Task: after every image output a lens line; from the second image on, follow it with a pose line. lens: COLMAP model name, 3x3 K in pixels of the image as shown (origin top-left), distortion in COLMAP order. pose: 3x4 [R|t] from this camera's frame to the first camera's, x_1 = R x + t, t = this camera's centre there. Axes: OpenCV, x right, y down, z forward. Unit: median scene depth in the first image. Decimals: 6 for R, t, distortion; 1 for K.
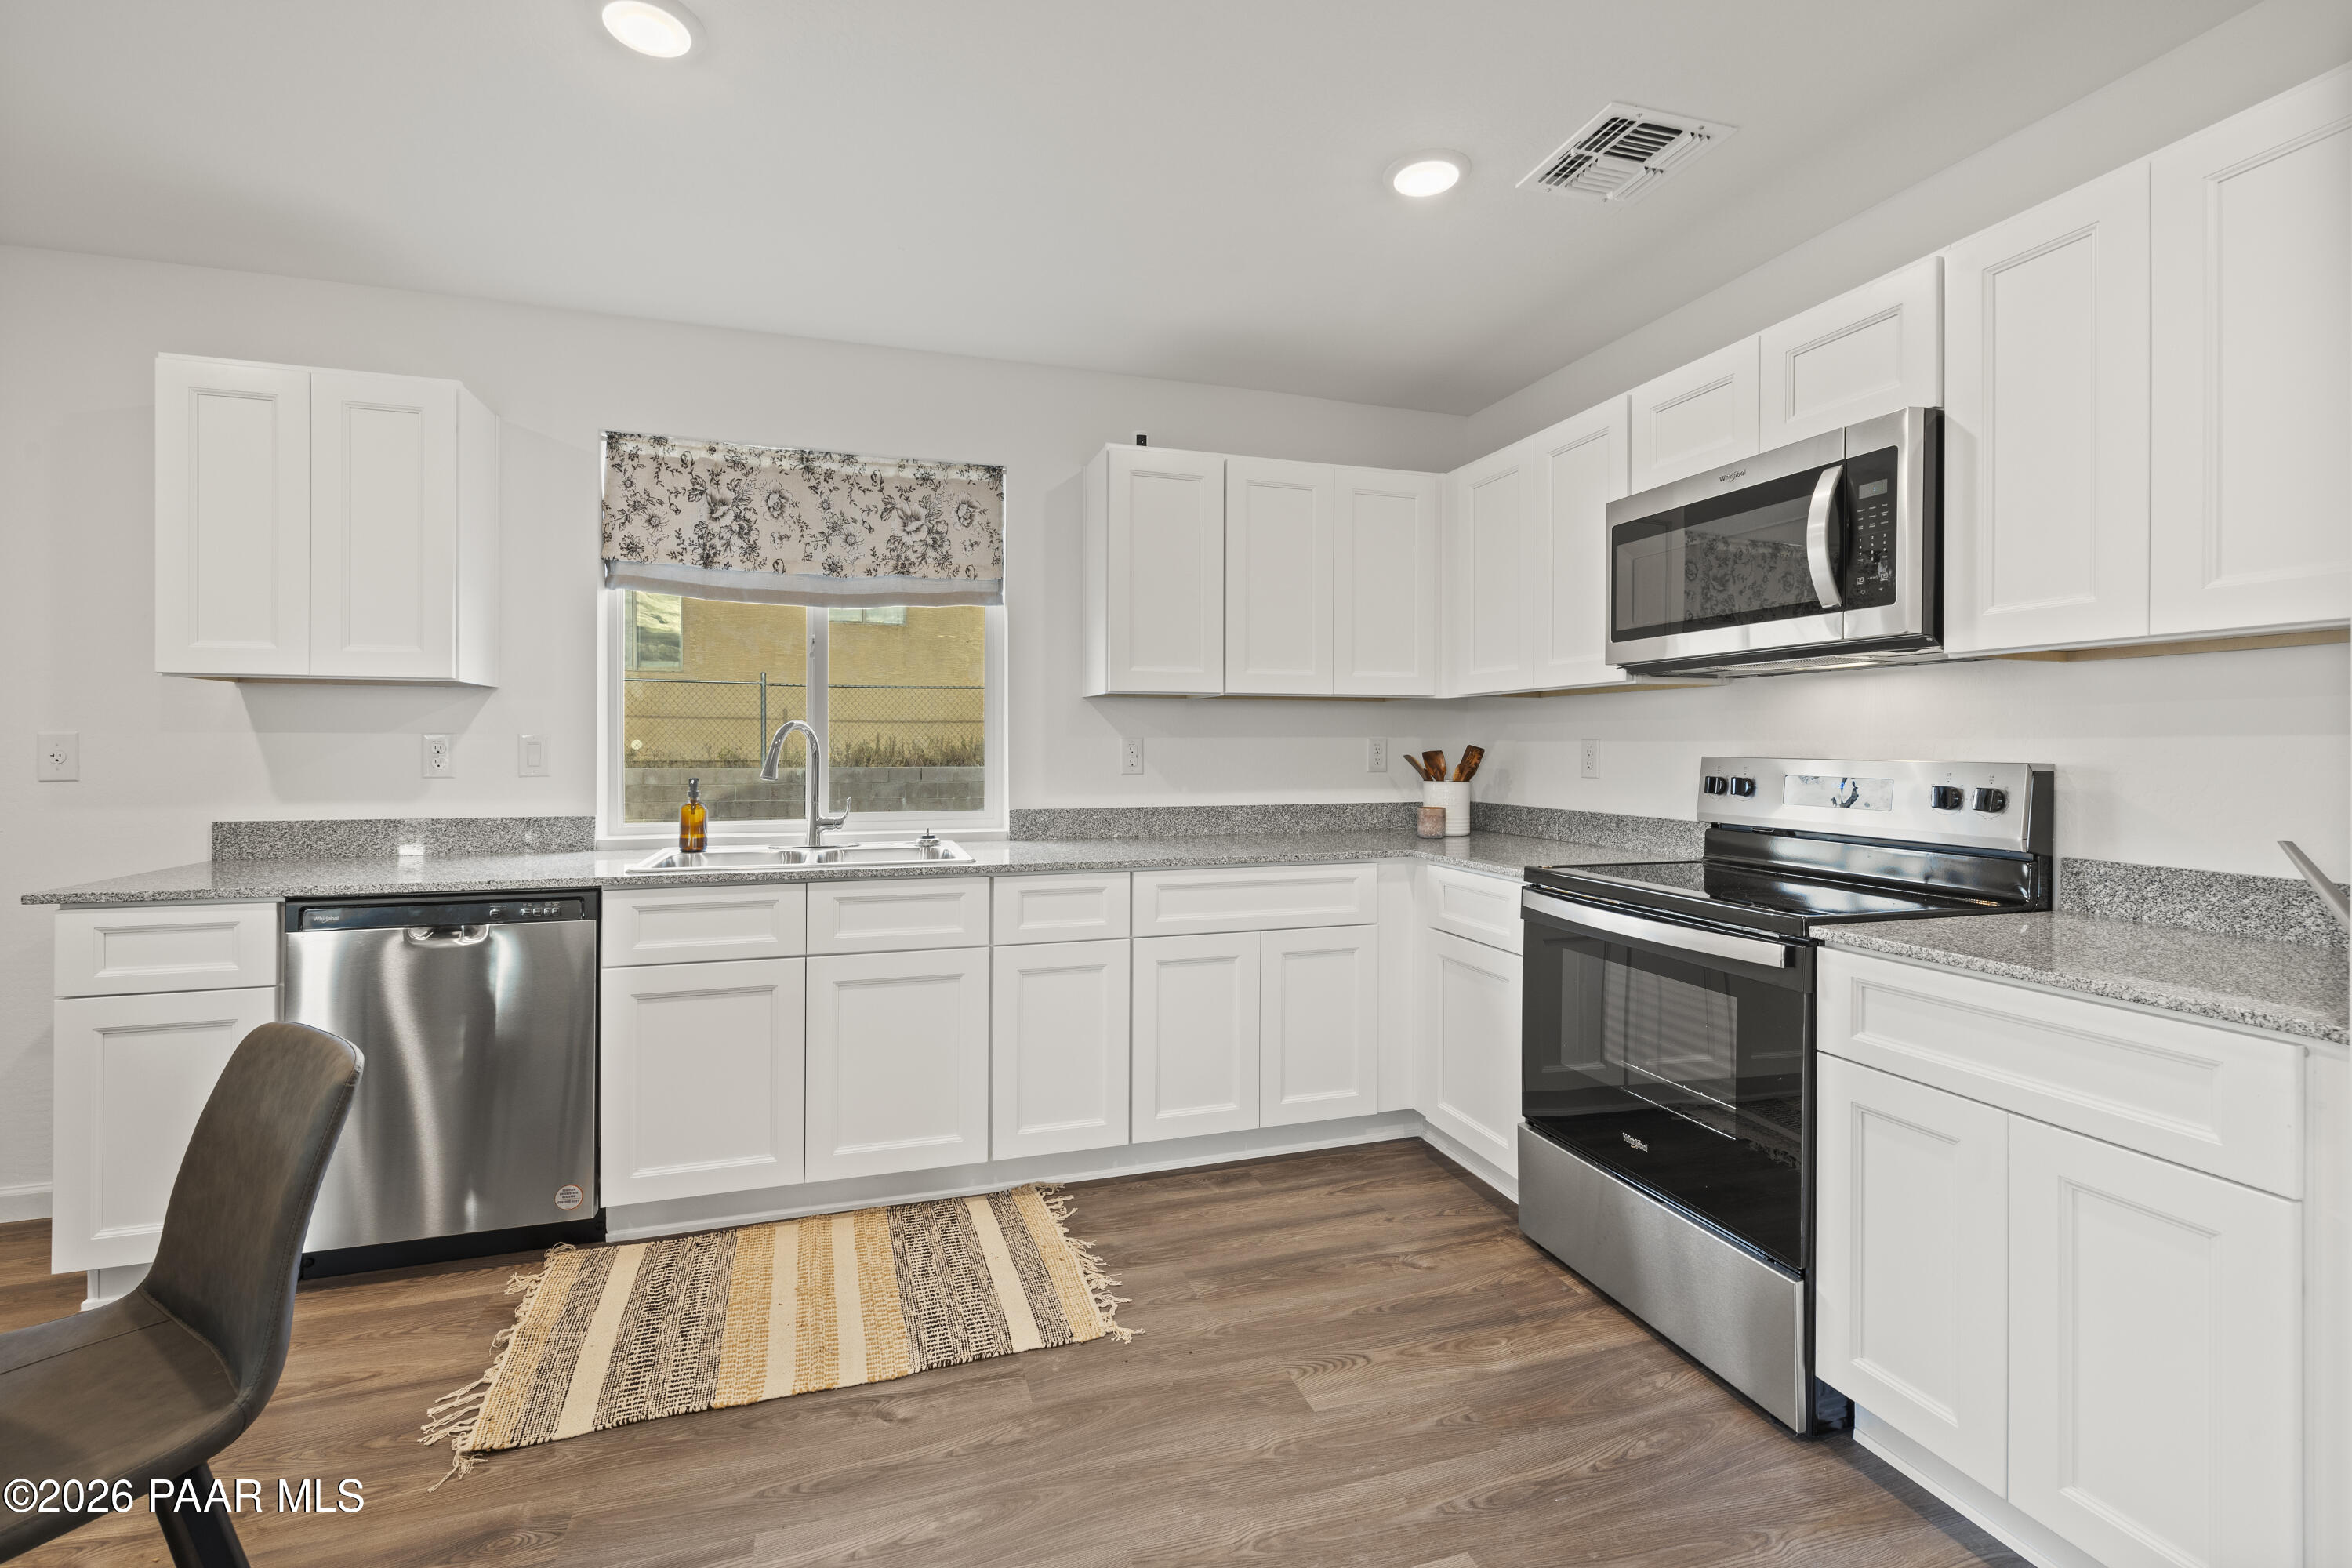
lens RADIAL K [[1001.1, 0, 1171.3], [0, 1001.1, 733.8], [0, 0, 1]] dist [-0.001408, 0.000910]
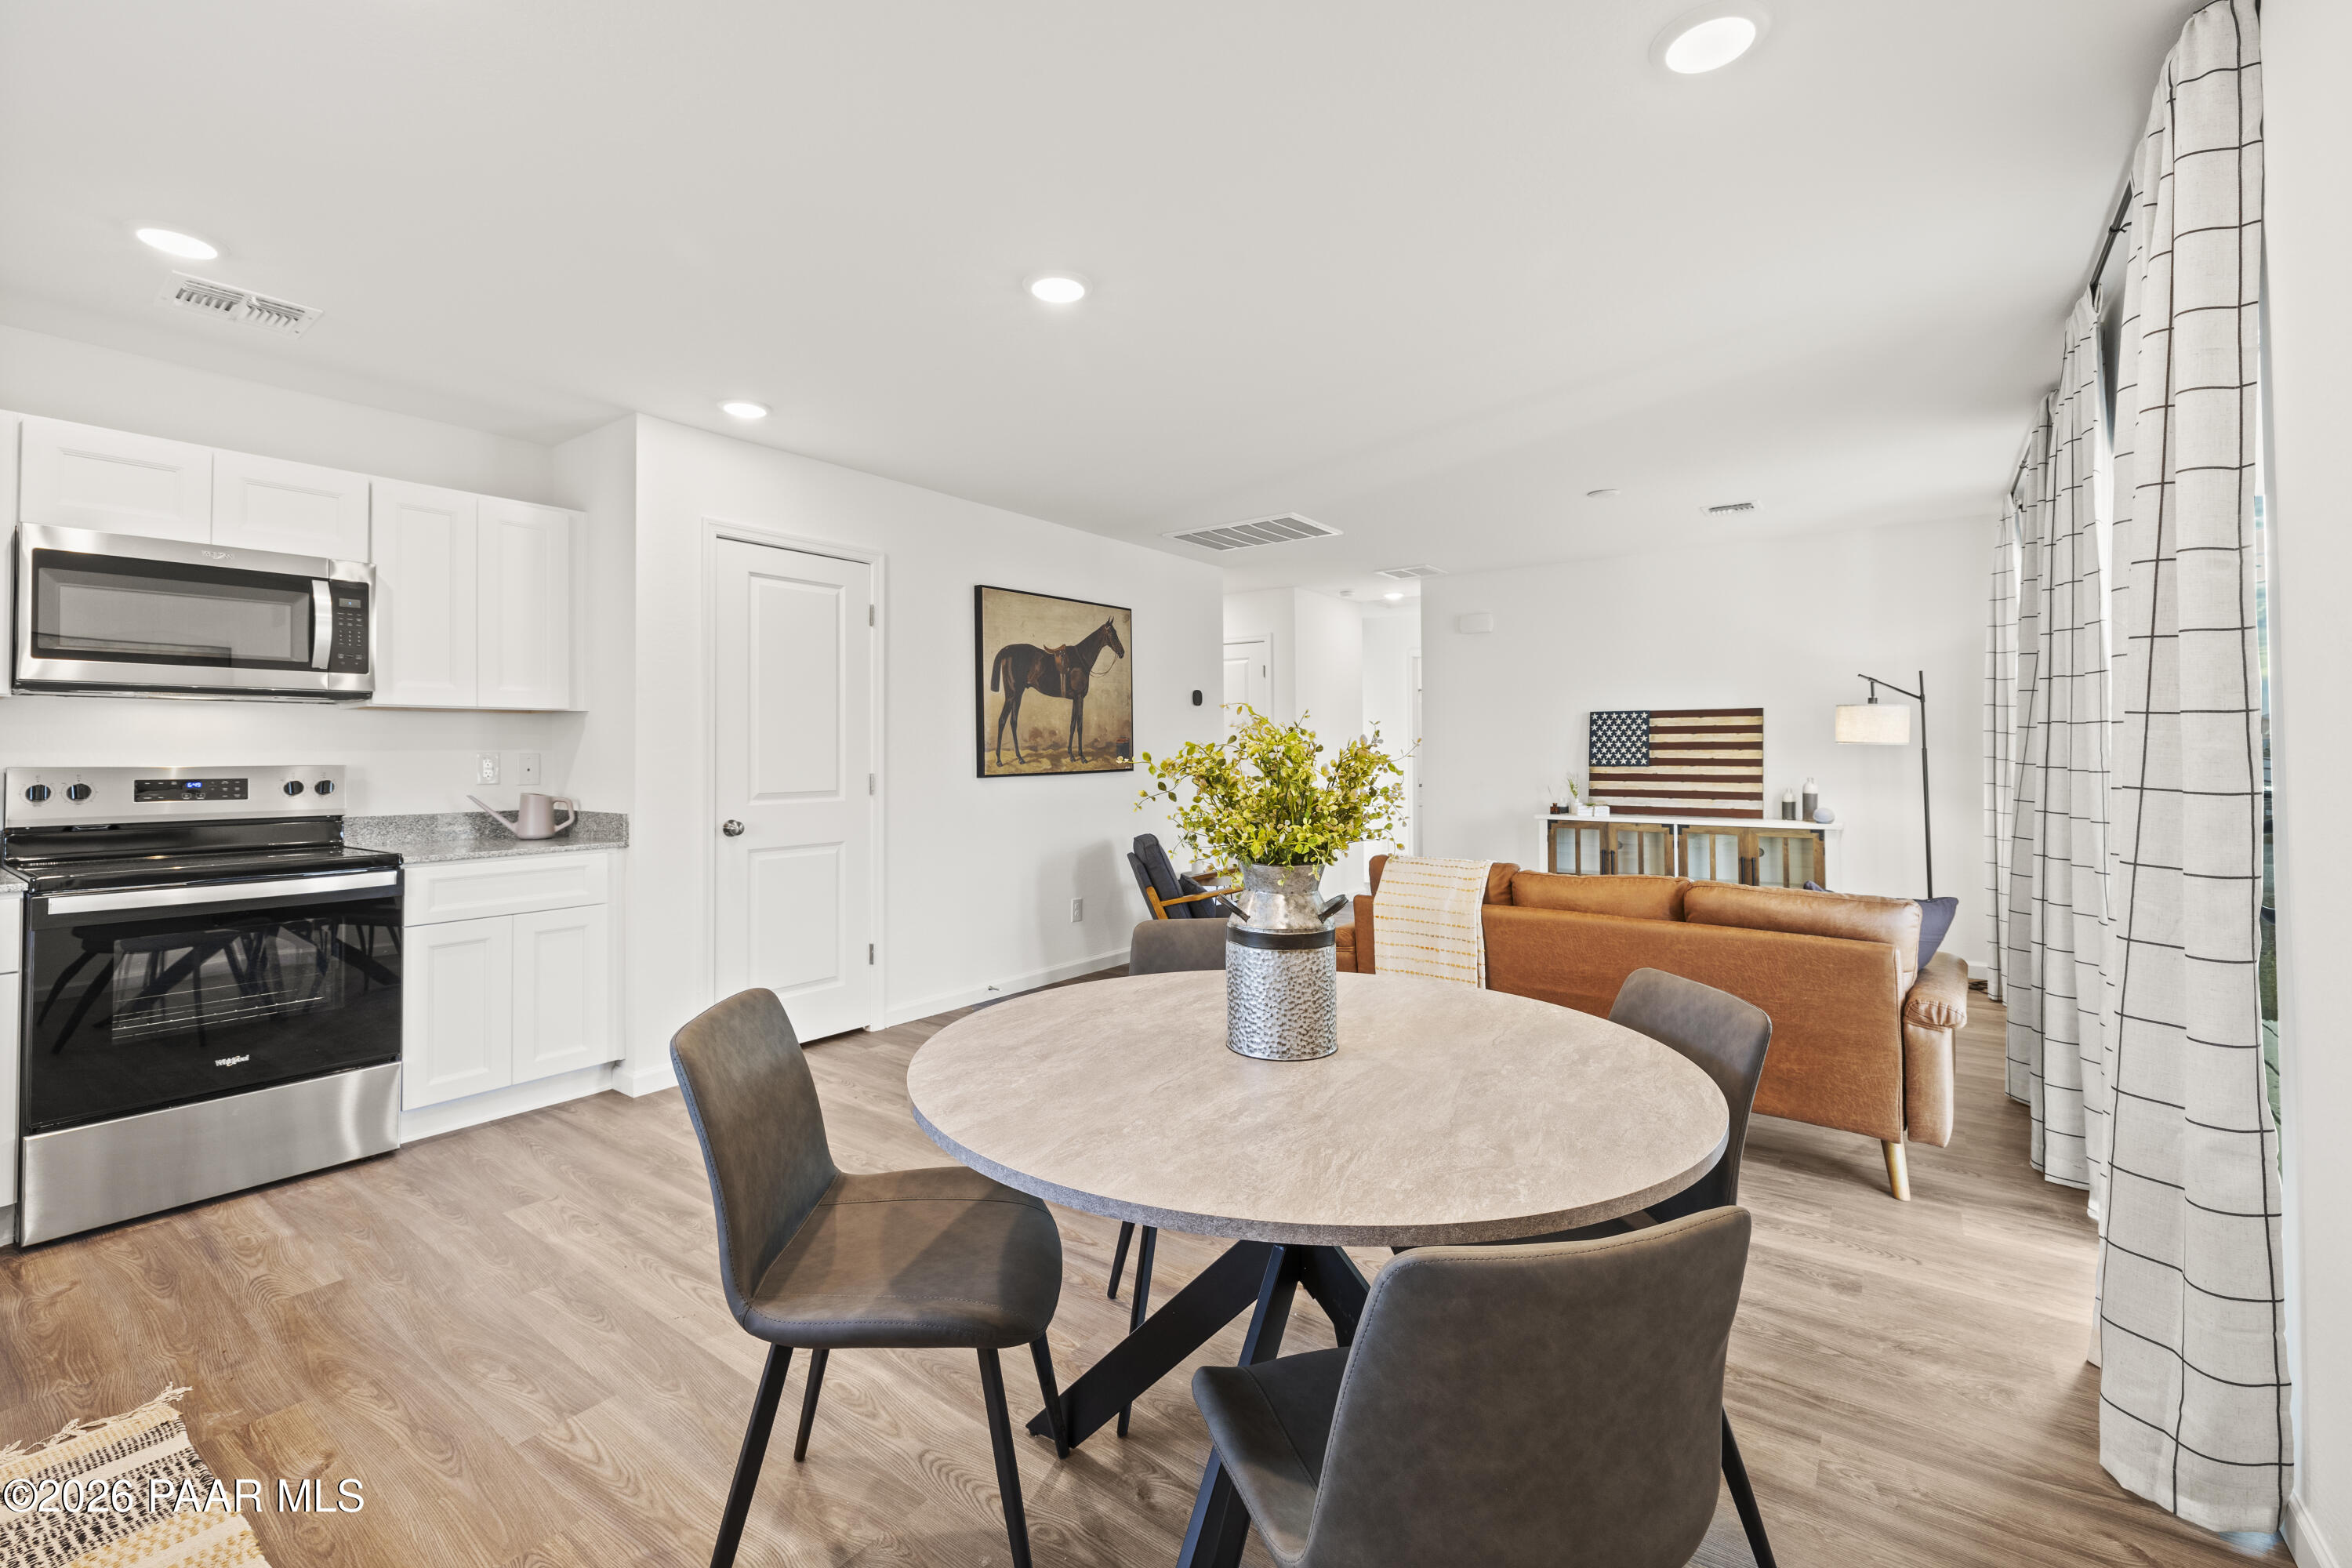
lens RADIAL K [[1001.1, 0, 1172.4], [0, 1001.1, 738.0], [0, 0, 1]] dist [-0.001408, 0.000910]
pose [[-0.593861, 0.010019, 0.804506, -1.411569], [-0.003835, 0.999876, -0.015284, 0.002789], [-0.804559, -0.012162, -0.593748, 0.848903]]
